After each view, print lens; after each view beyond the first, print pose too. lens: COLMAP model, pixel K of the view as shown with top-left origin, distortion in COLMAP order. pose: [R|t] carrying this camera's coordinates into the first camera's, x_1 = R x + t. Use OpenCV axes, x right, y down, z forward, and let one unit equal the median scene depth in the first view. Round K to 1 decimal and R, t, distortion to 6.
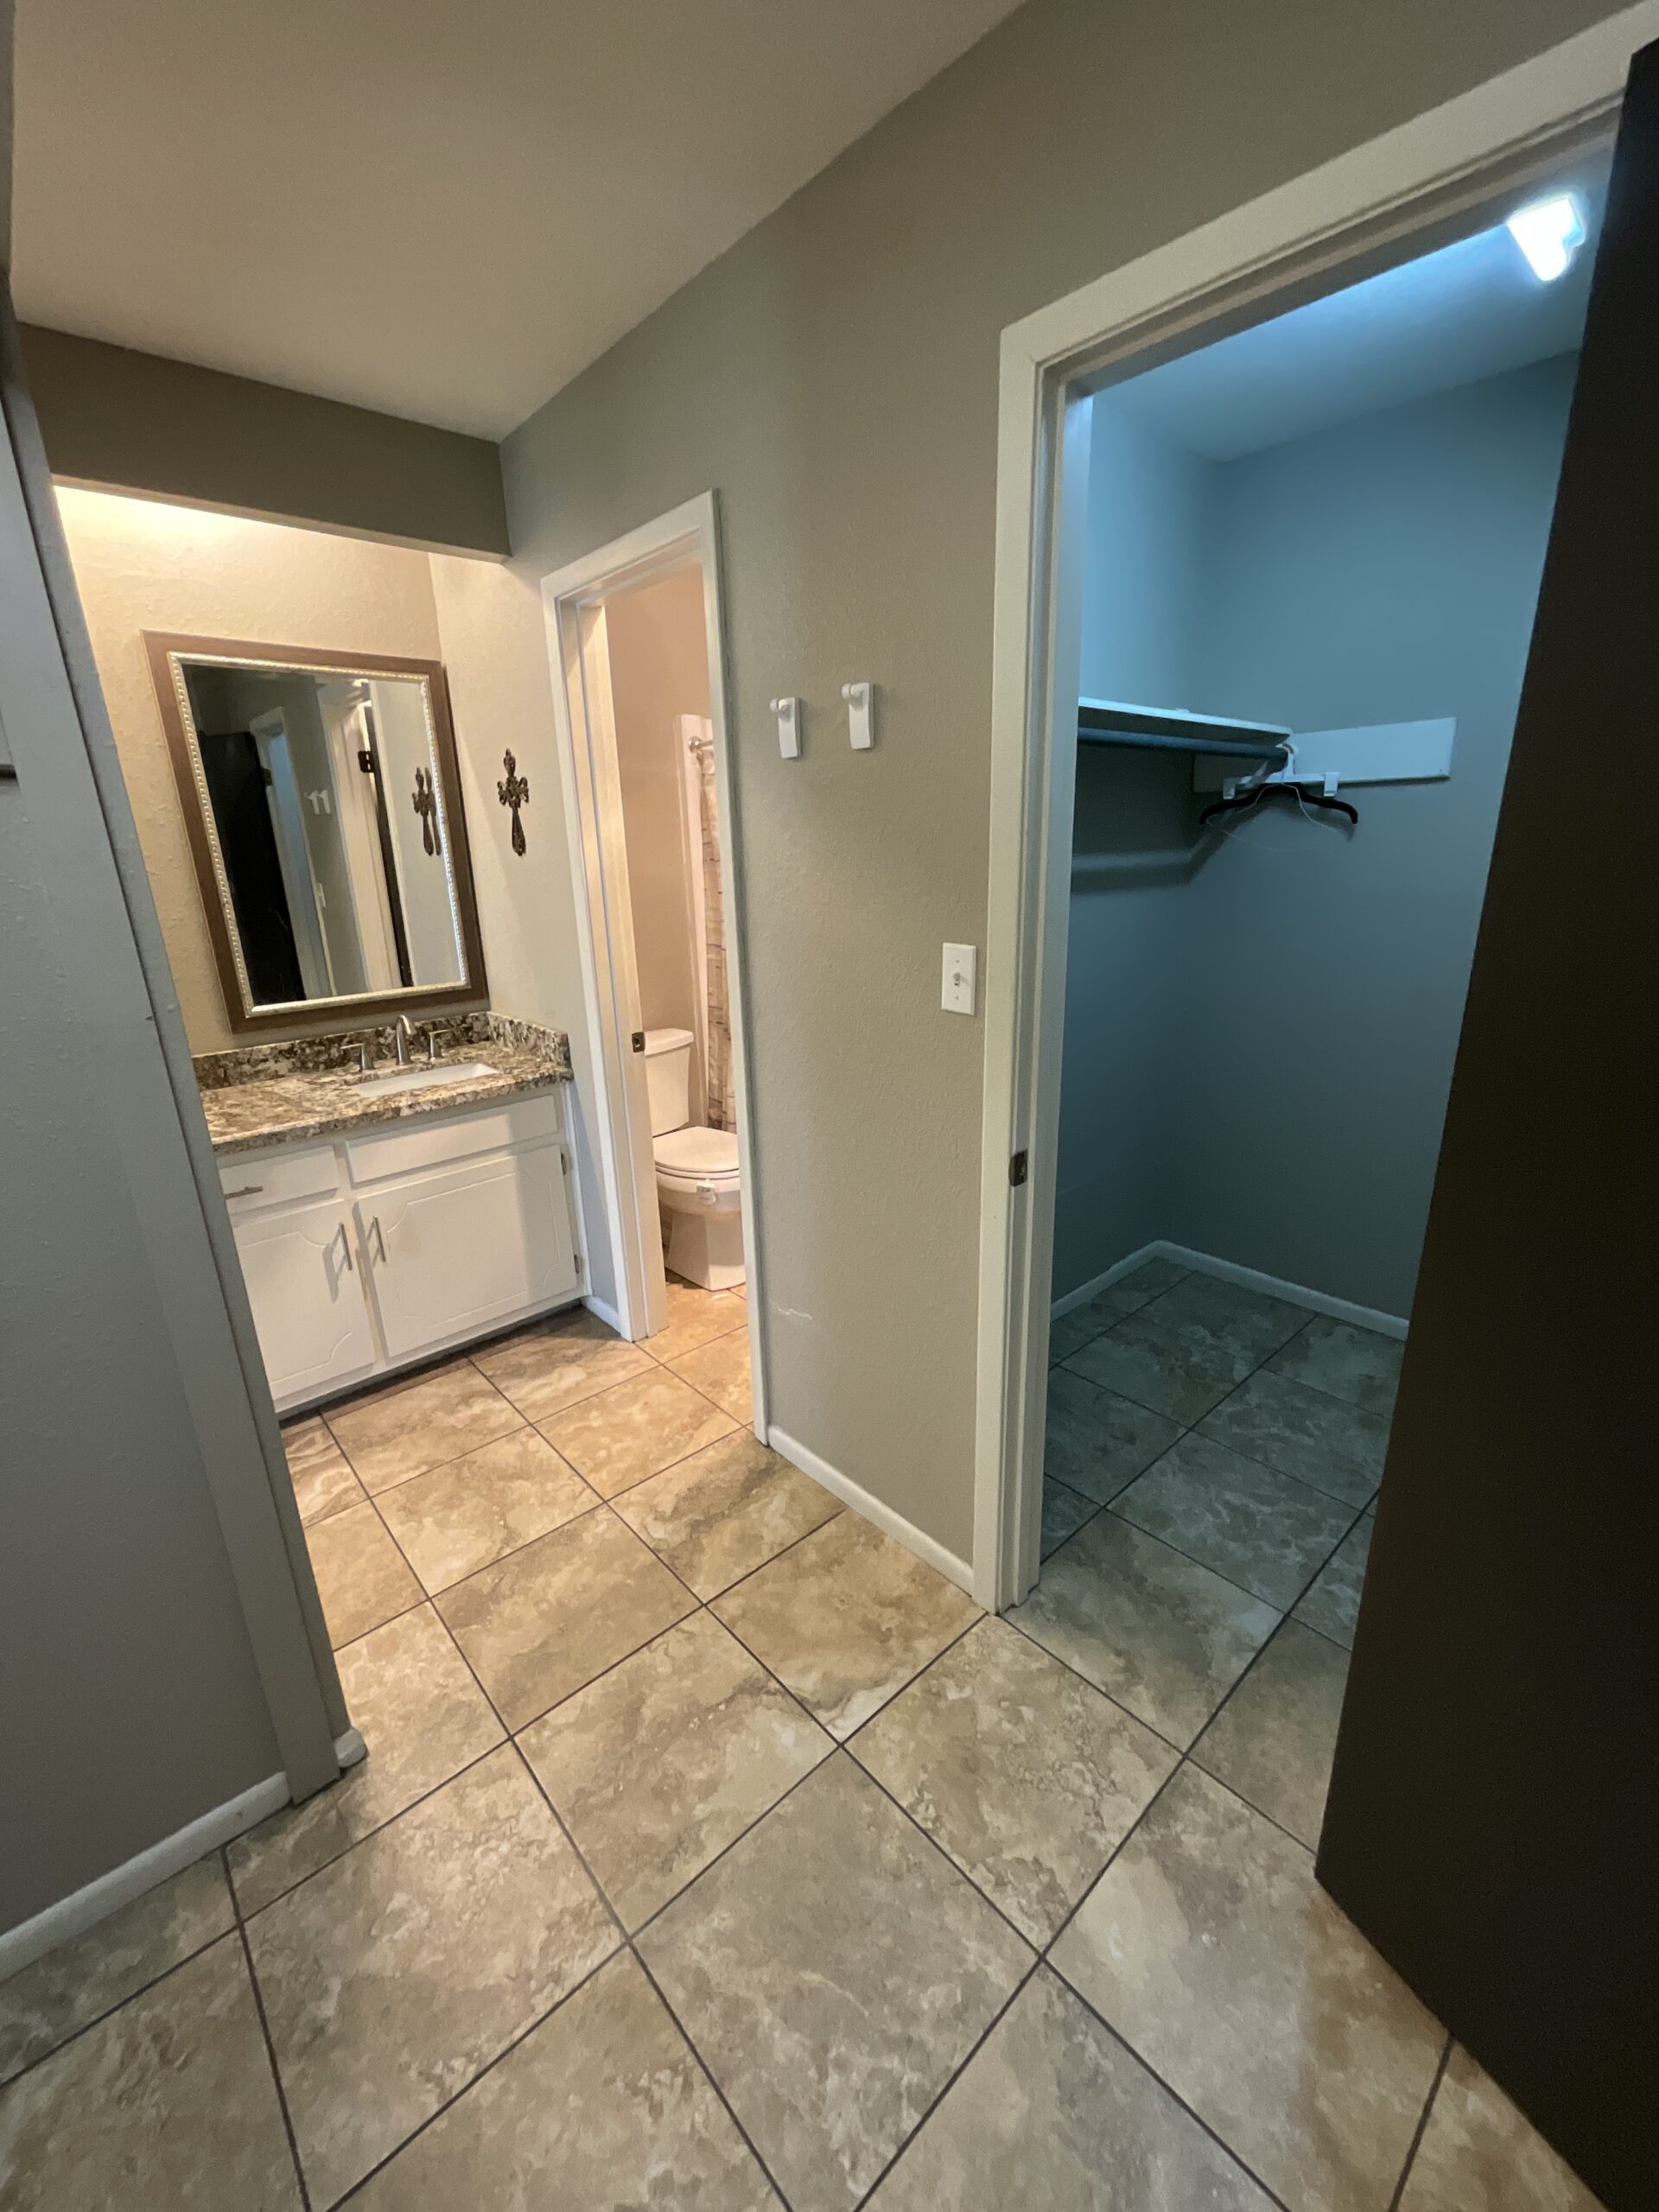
lens RADIAL K [[898.2, 0, 831.3], [0, 898.2, 1102.6], [0, 0, 1]] dist [0.001092, 0.000775]
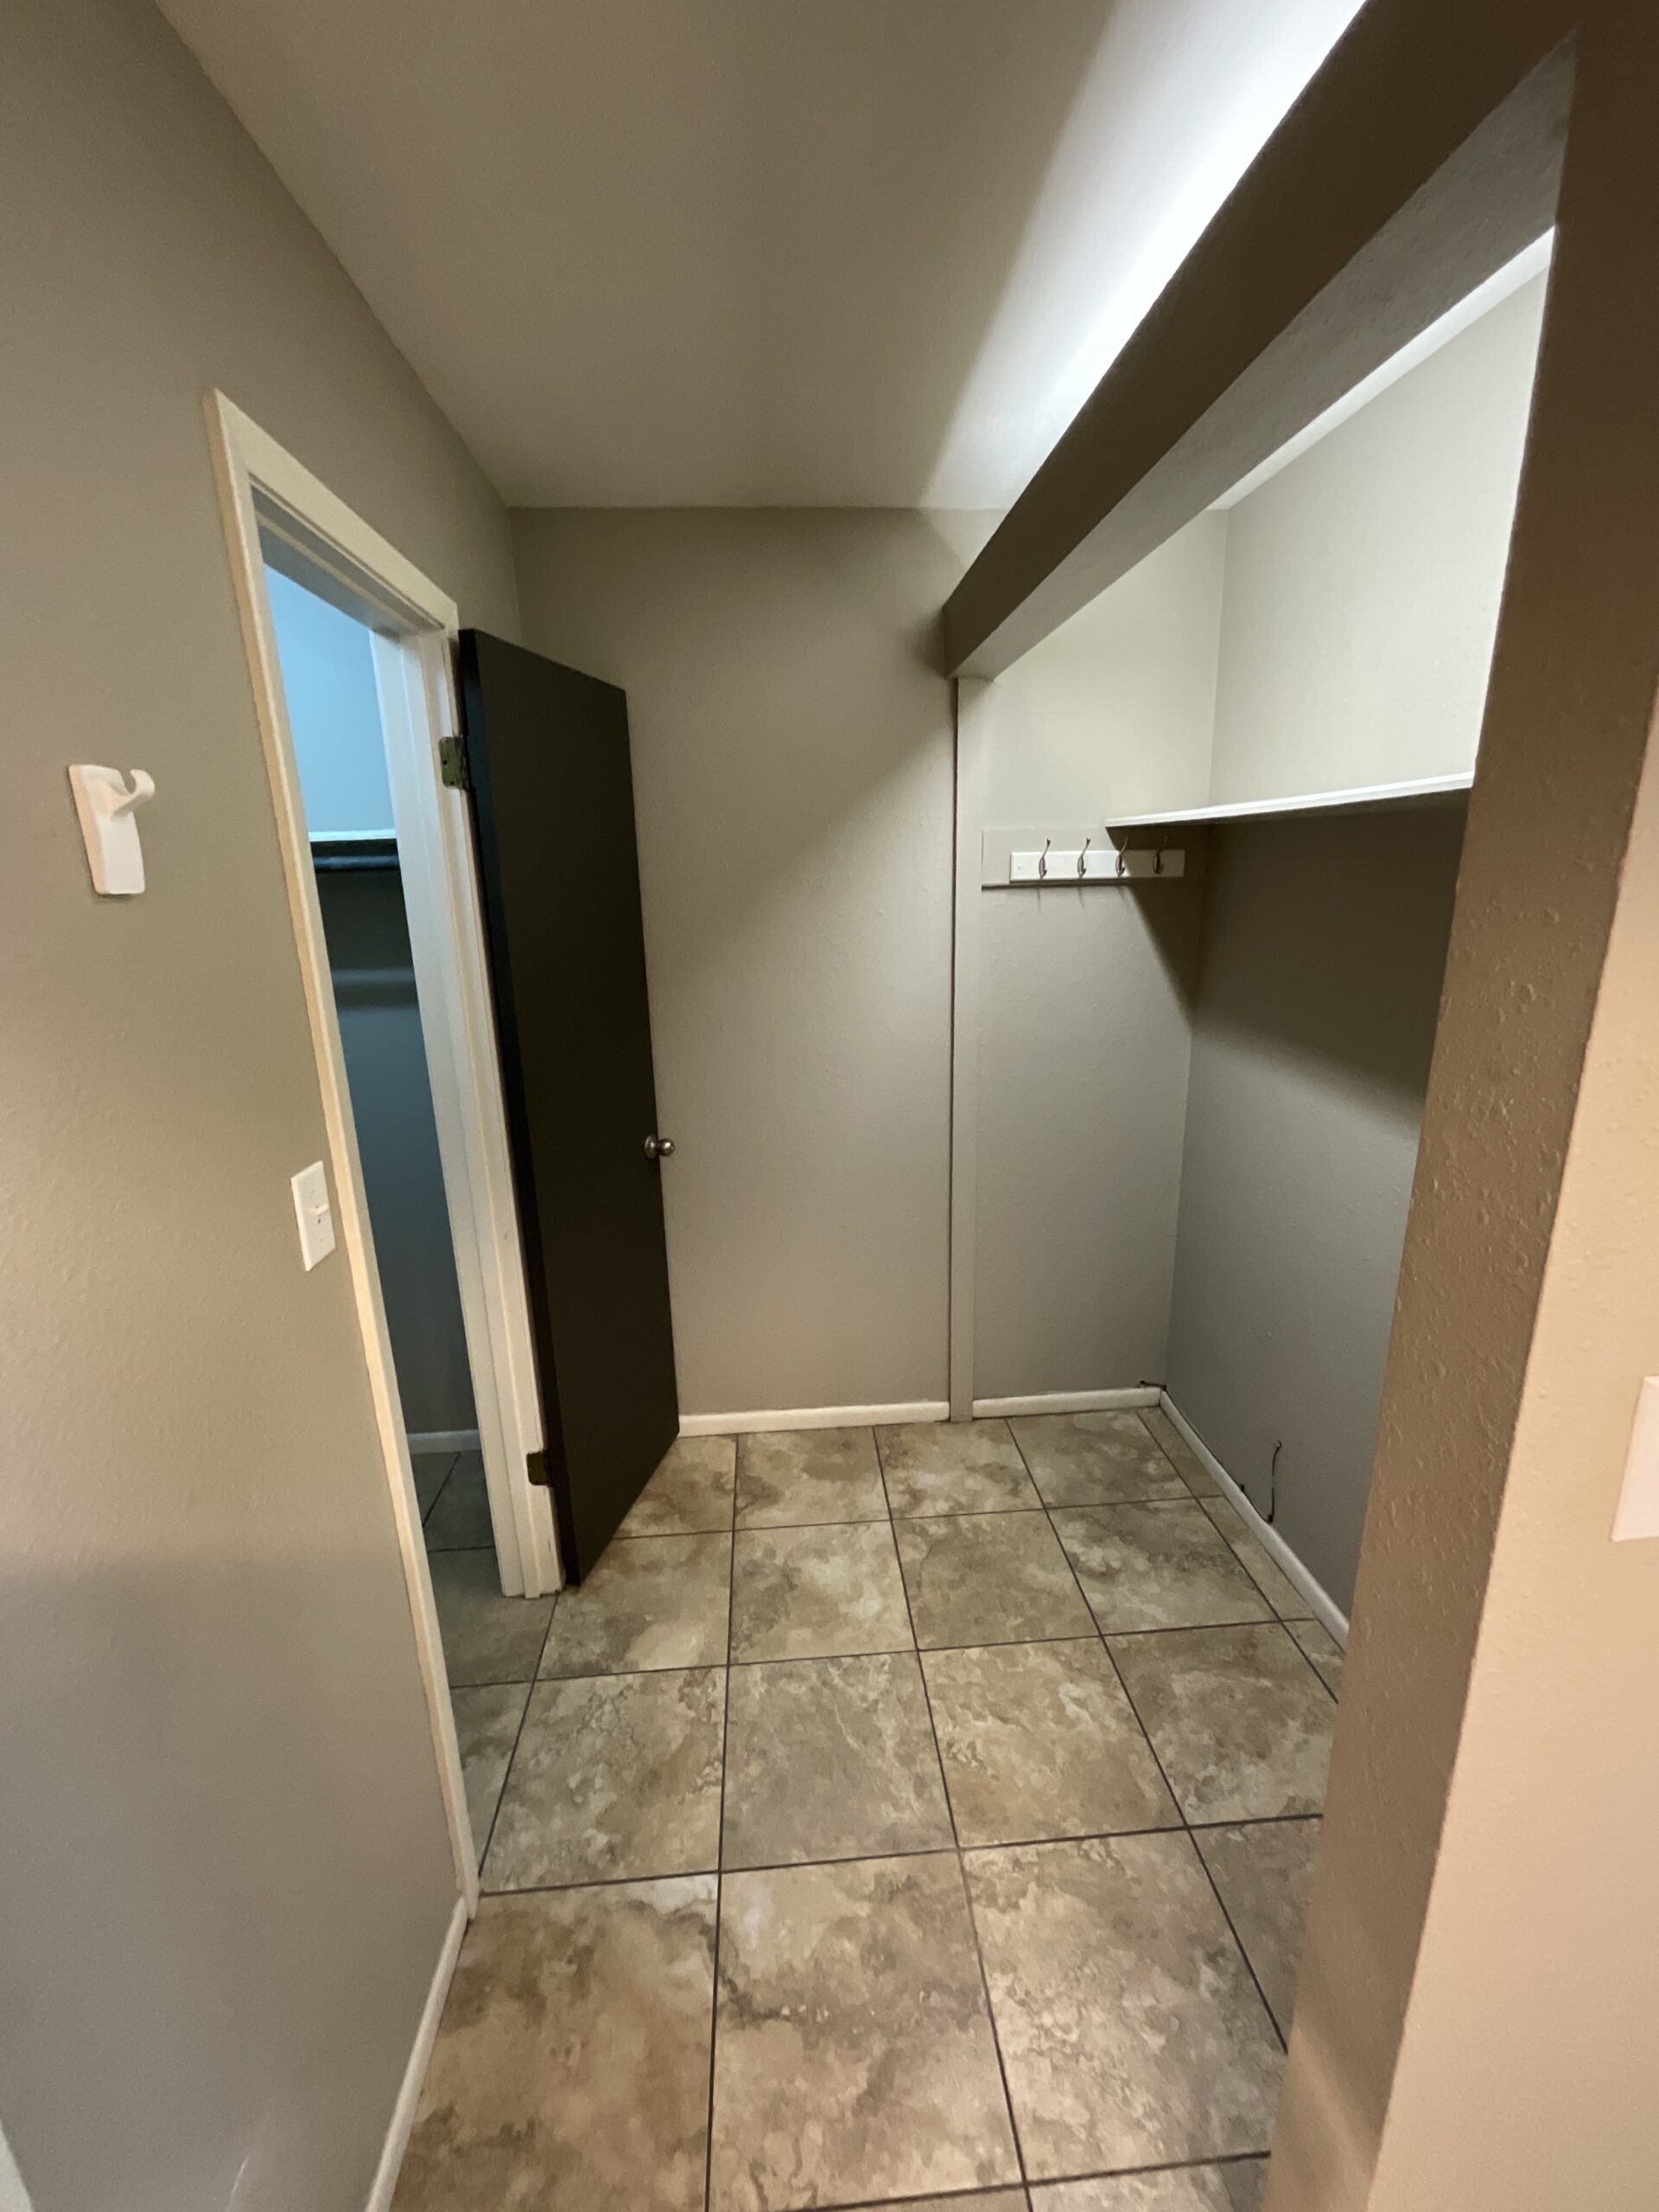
lens RADIAL K [[898.2, 0, 831.3], [0, 898.2, 1102.6], [0, 0, 1]] dist [0.001092, 0.000775]
pose [[-0.791471, -0.104500, 0.602207, -0.657925], [0.220313, 0.870265, 0.440570, -0.477032], [-0.570119, 0.481372, -0.665767, 1.308026]]
